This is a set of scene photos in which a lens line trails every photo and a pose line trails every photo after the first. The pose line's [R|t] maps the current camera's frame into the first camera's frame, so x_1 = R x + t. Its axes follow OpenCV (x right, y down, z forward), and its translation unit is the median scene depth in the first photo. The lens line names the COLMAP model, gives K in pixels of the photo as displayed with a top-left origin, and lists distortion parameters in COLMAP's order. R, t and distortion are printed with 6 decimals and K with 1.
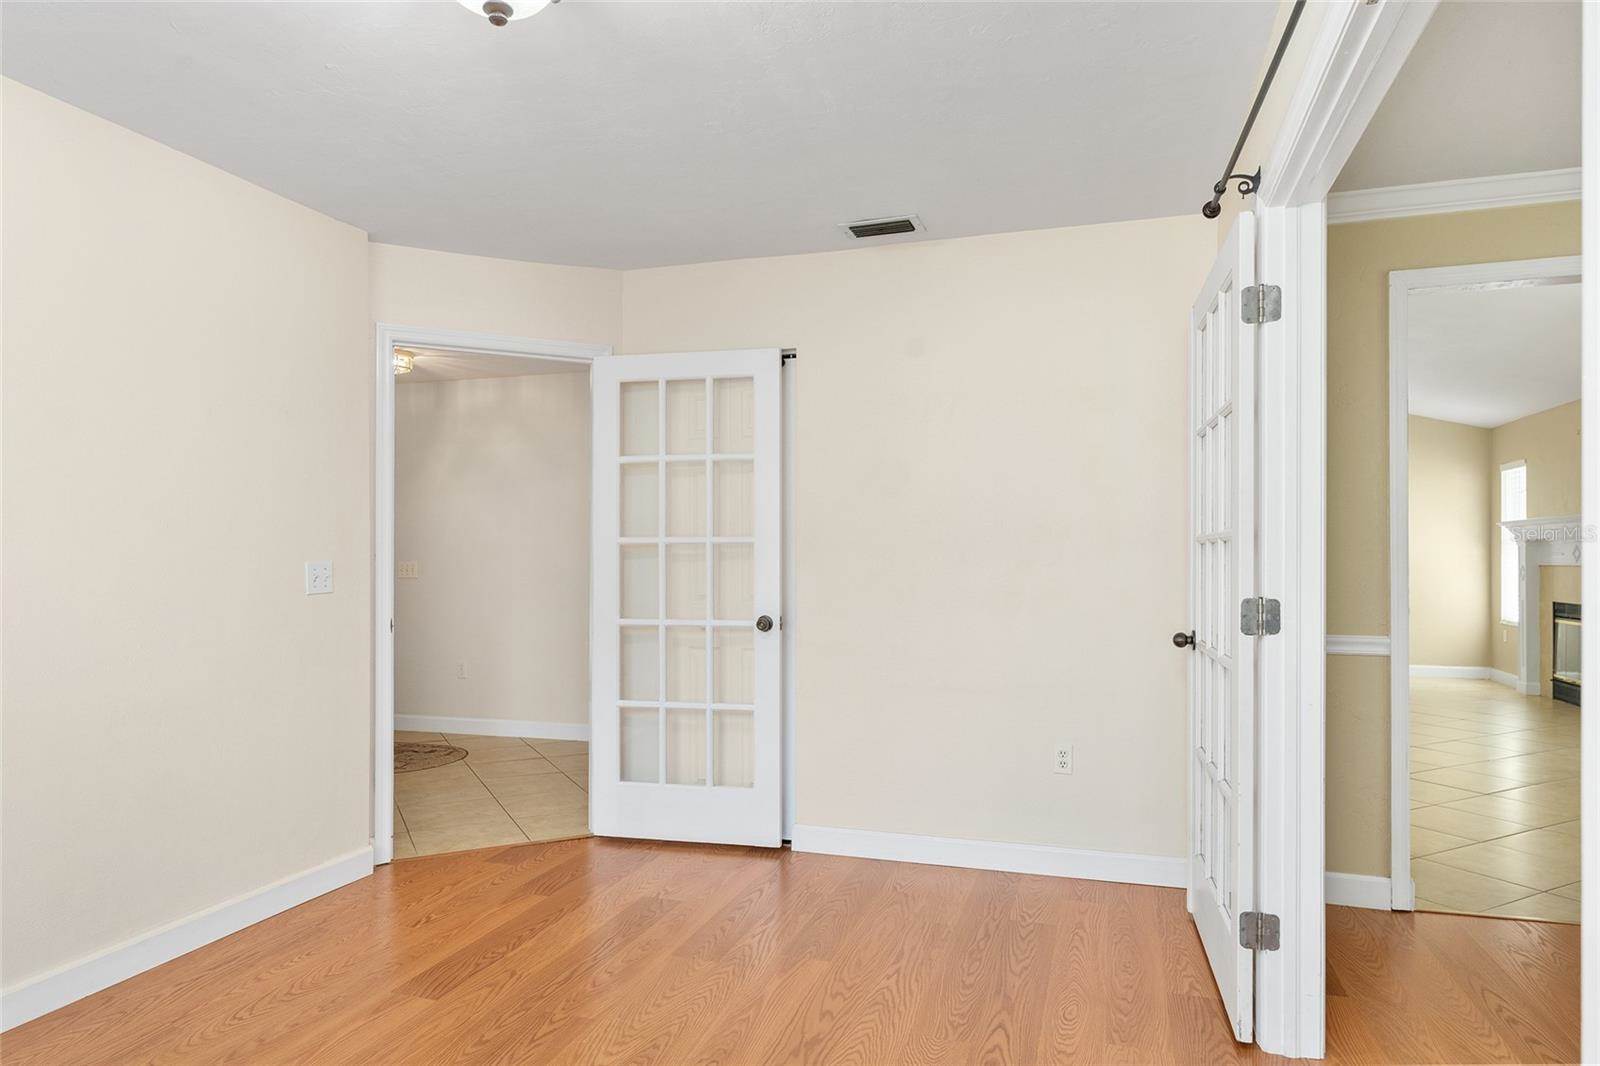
lens RADIAL K [[965.0, 0, 793.4], [0, 965.0, 538.9], [0, 0, 1]] dist [-0.003193, 0.002665]
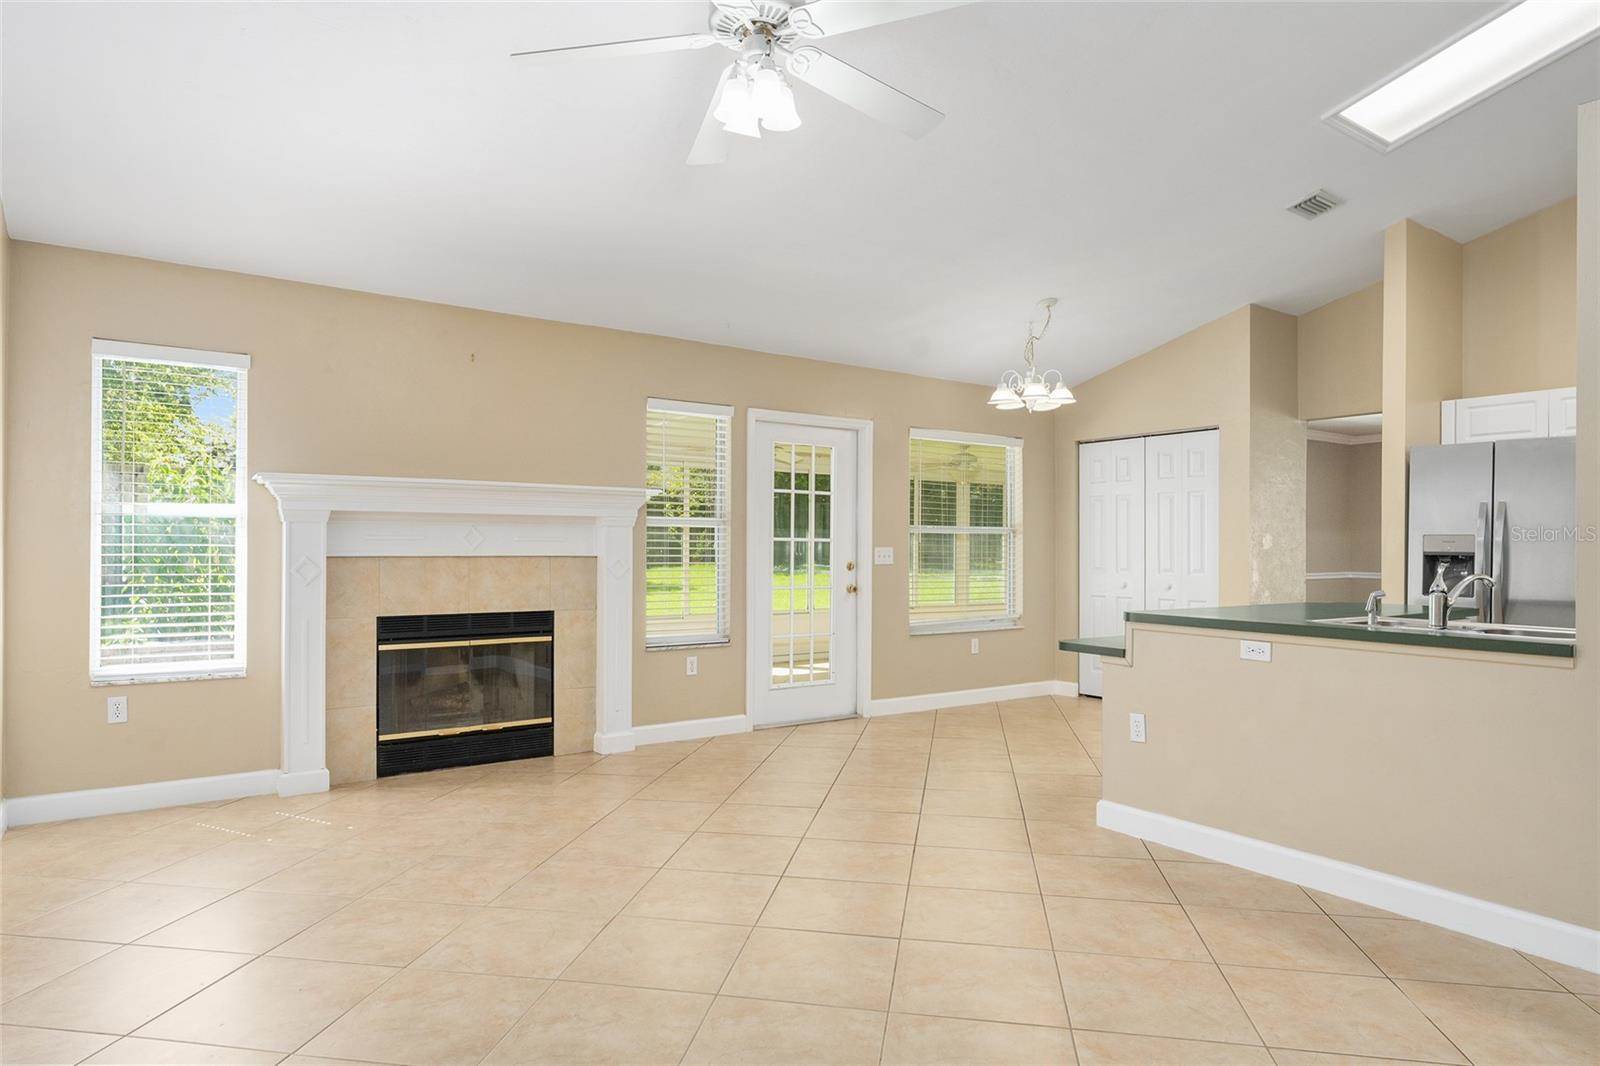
lens RADIAL K [[946.3, 0, 798.6], [0, 946.3, 526.9], [0, 0, 1]] dist [0.005049, 0.000007]
pose [[-0.805766, 0.002103, 0.592230, 0.217654], [-0.024439, 0.999024, -0.036798, 0.024204], [-0.591729, -0.044124, -0.804929, 1.300642]]
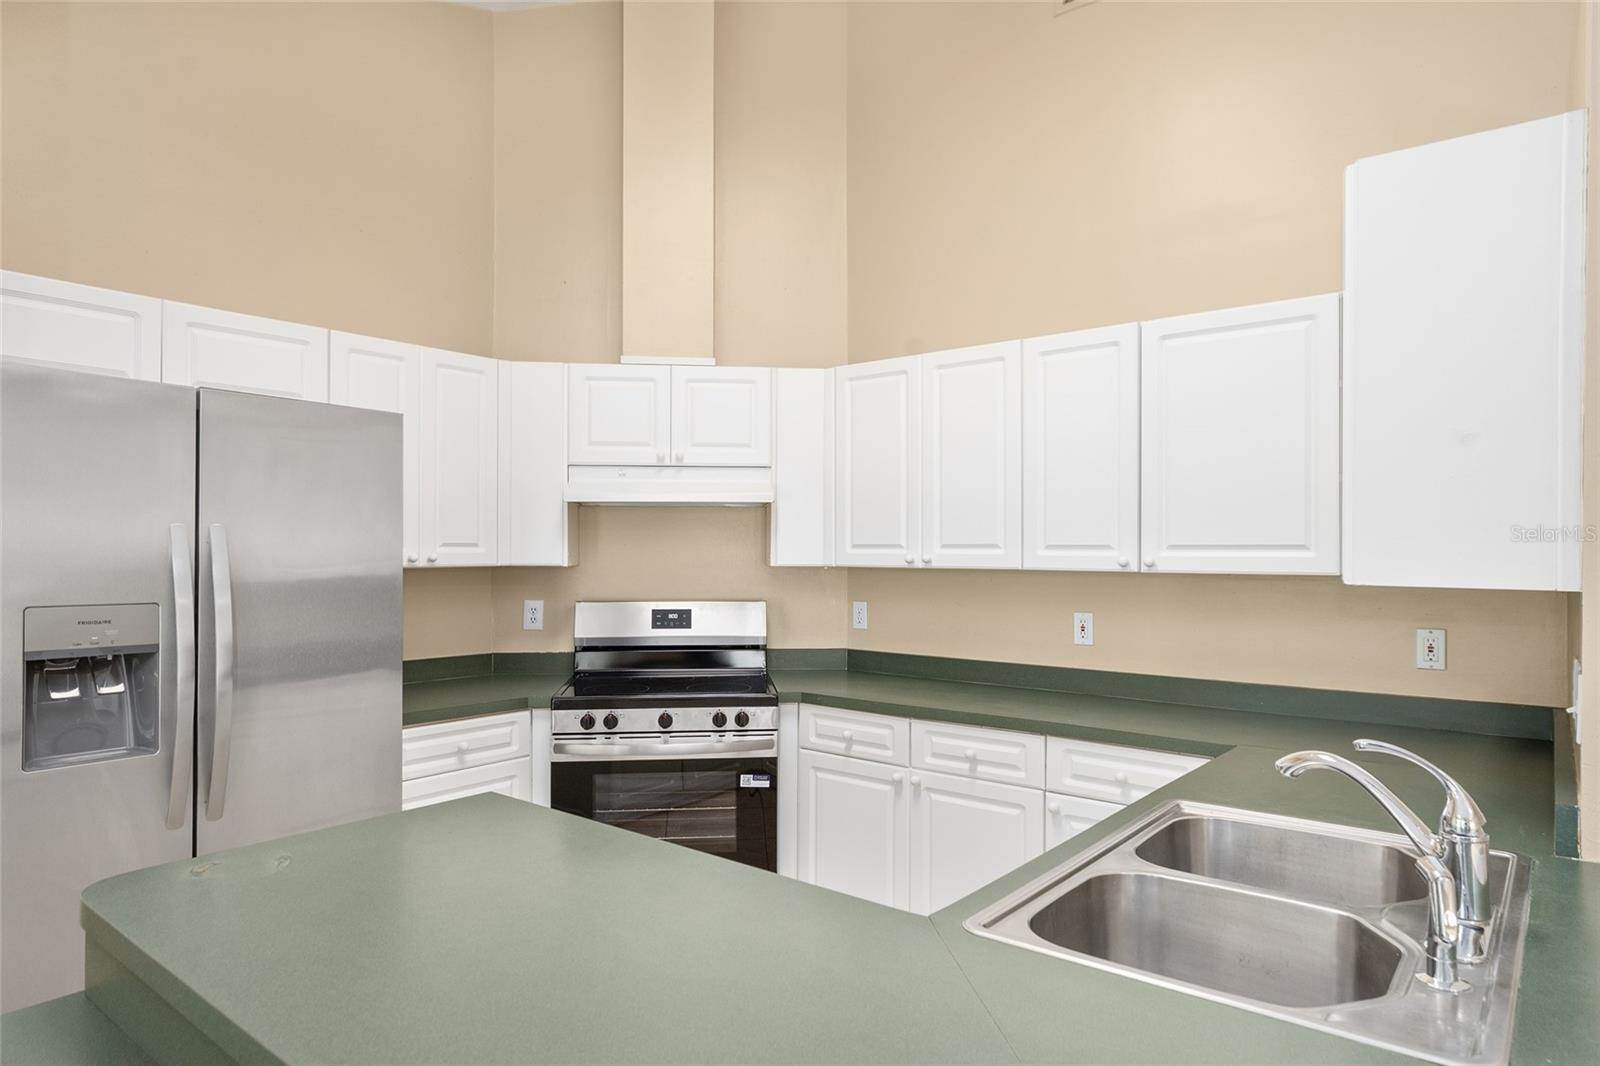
lens RADIAL K [[946.3, 0, 794.8], [0, 946.3, 550.4], [0, 0, 1]] dist [0.005049, 0.000007]
pose [[-0.358807, -0.014382, -0.933301, 0.413570], [0.017460, 0.999603, -0.022117, -0.009374], [0.933248, -0.024231, -0.358413, 0.785574]]
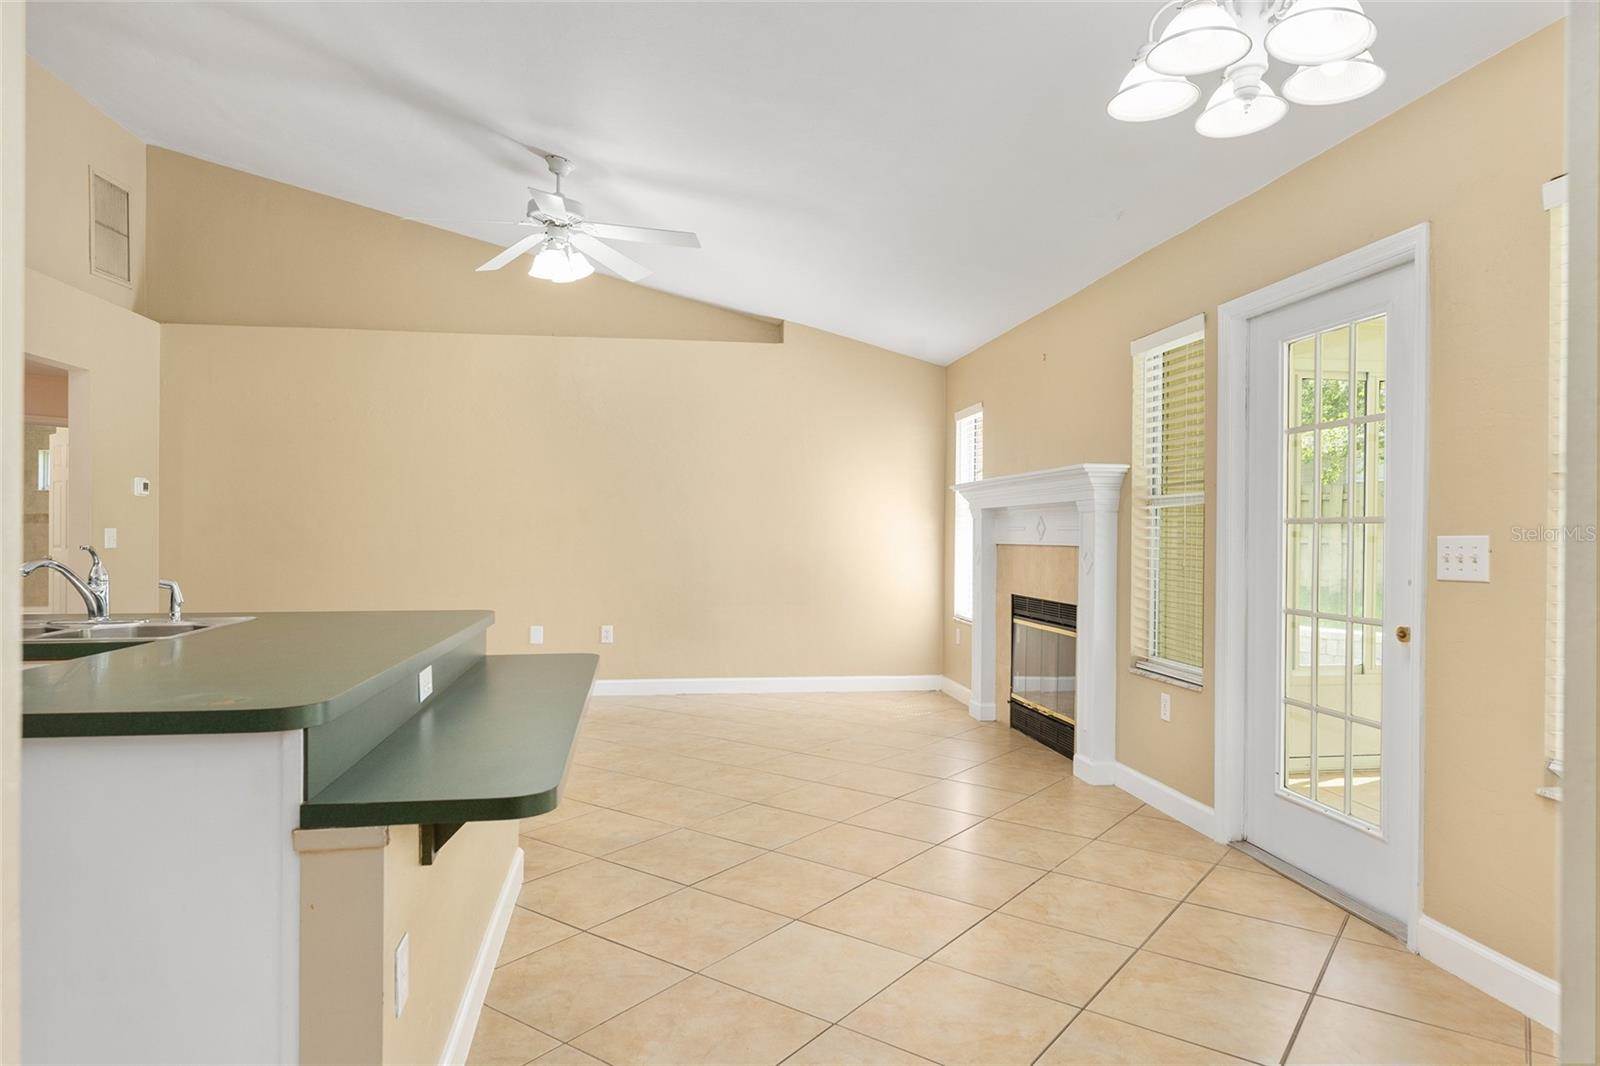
lens RADIAL K [[965.0, 0, 794.7], [0, 965.0, 531.9], [0, 0, 1]] dist [-0.003193, 0.002665]
pose [[0.893002, 0.001437, 0.450050, 0.304903], [-0.012060, 0.999712, 0.020739, 0.004886], [-0.449890, -0.023947, 0.892763, 0.413085]]
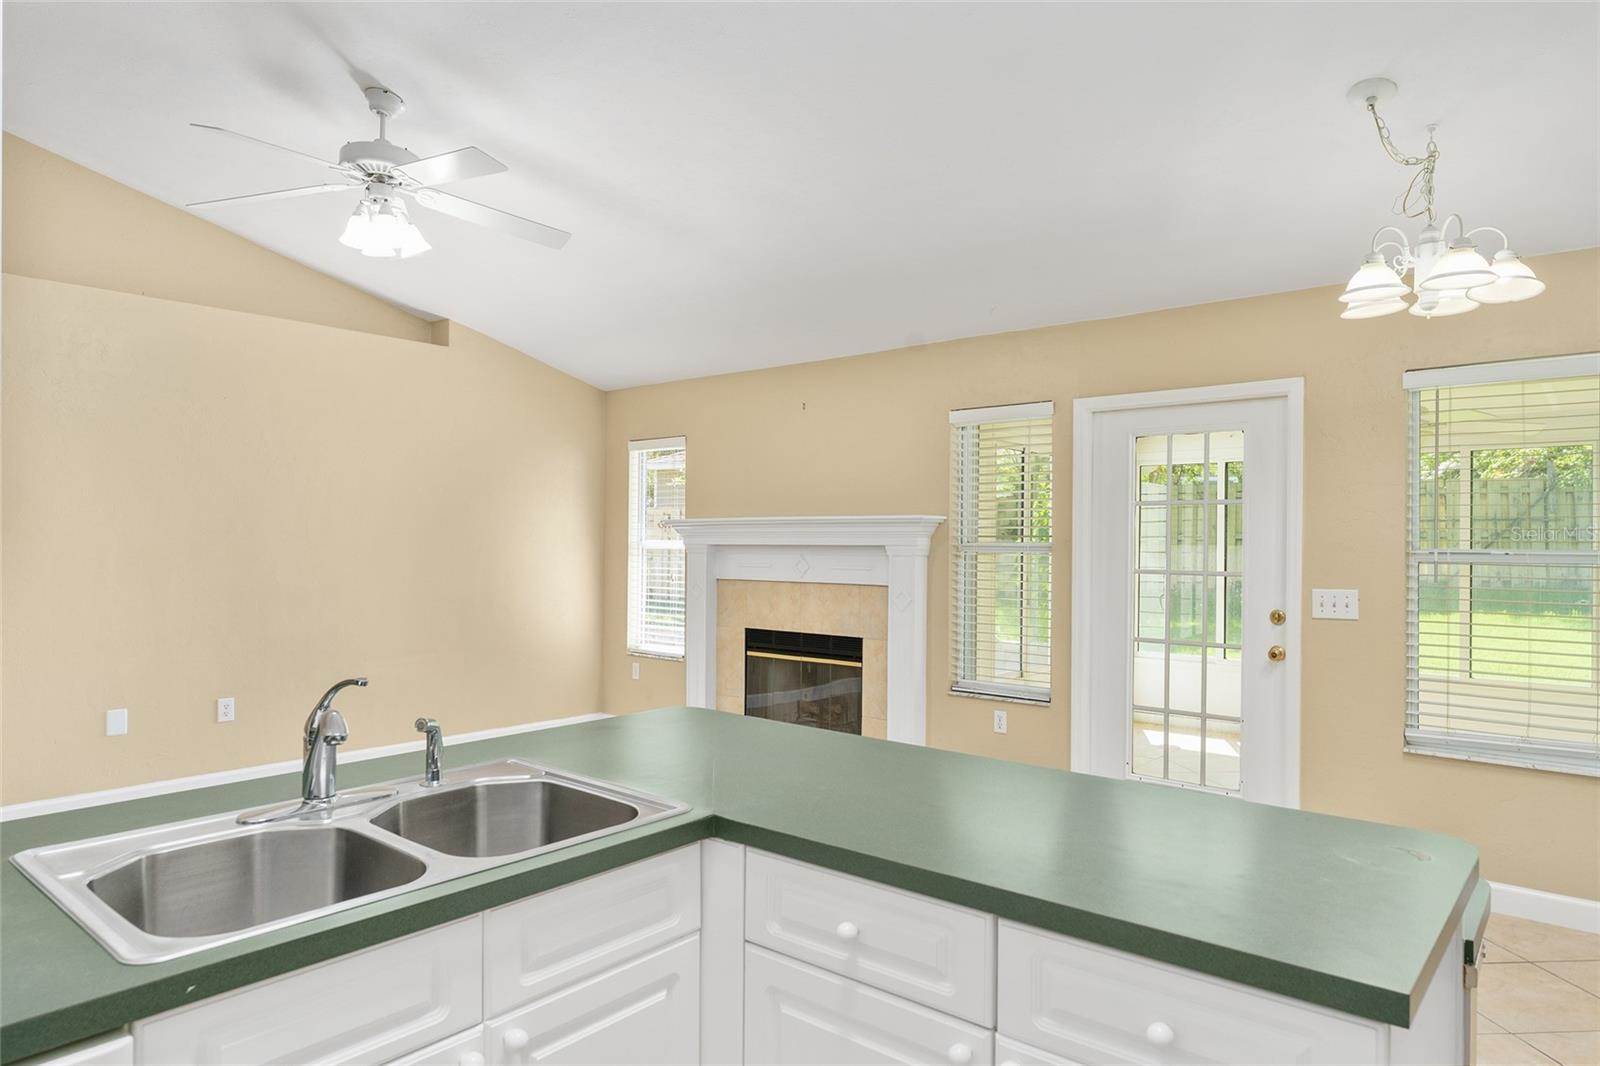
lens RADIAL K [[965.0, 0, 797.8], [0, 965.0, 521.1], [0, 0, 1]] dist [-0.003193, 0.002665]
pose [[0.374116, 0.019872, 0.927169, 0.094211], [-0.027395, 0.999571, -0.010370, -0.011699], [-0.926977, -0.021520, 0.374500, 0.666456]]
